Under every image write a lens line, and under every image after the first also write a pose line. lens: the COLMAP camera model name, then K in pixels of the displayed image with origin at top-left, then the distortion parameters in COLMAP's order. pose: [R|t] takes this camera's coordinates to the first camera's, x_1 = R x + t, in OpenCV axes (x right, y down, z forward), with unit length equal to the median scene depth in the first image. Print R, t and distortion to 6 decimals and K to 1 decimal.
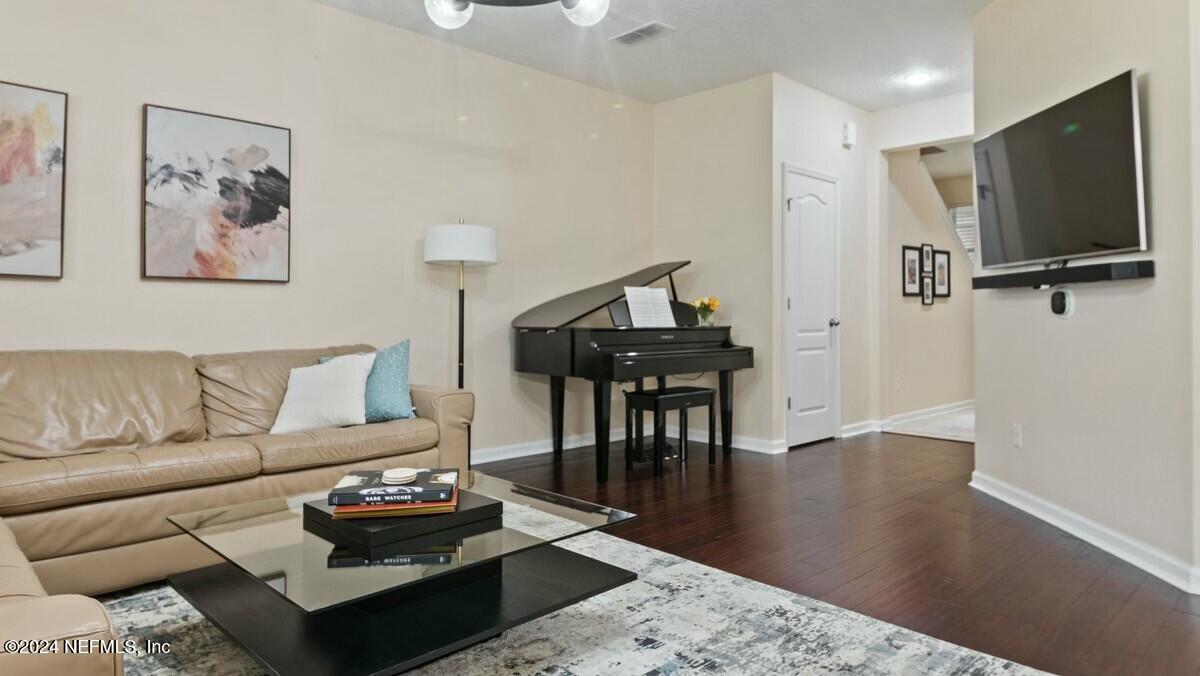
lens RADIAL K [[650.0, 0, 600.0], [0, 650.0, 338.0], [0, 0, 1]] dist [0.022144, -0.025520]
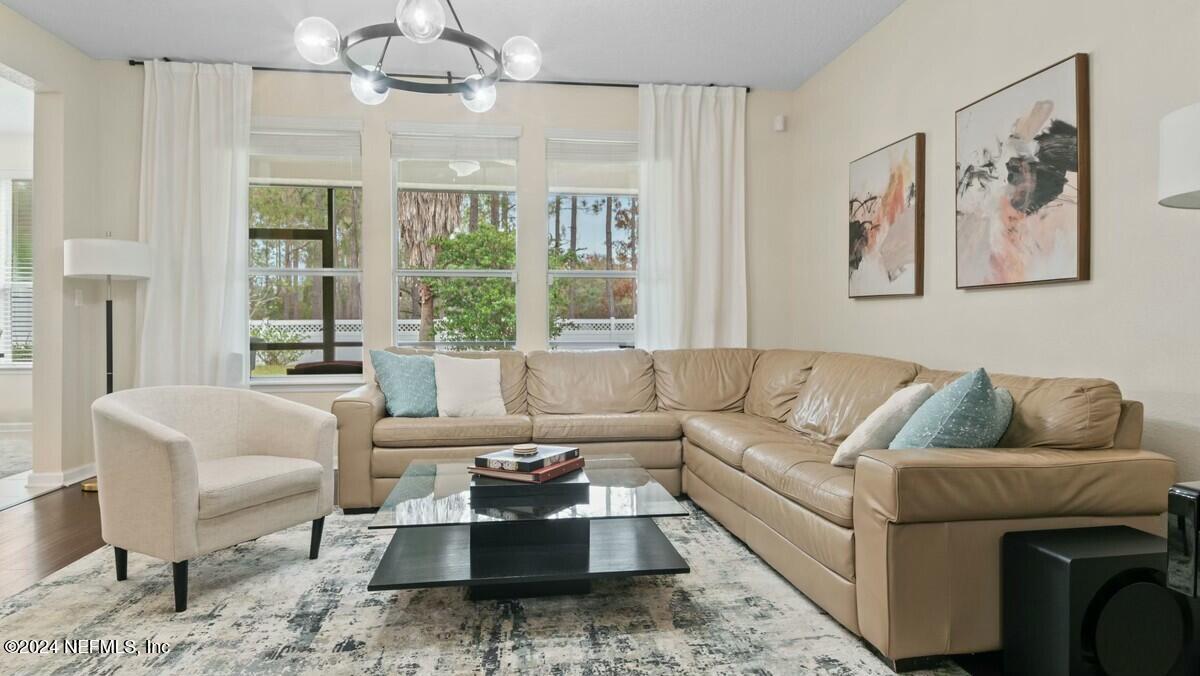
lens RADIAL K [[650.0, 0, 600.0], [0, 650.0, 338.0], [0, 0, 1]] dist [0.022144, -0.025520]
pose [[-0.559245, 0.010373, -0.828938, 0.387517], [-0.038290, 0.998531, 0.038328, -0.034754], [0.828118, 0.053175, -0.558026, 1.045823]]
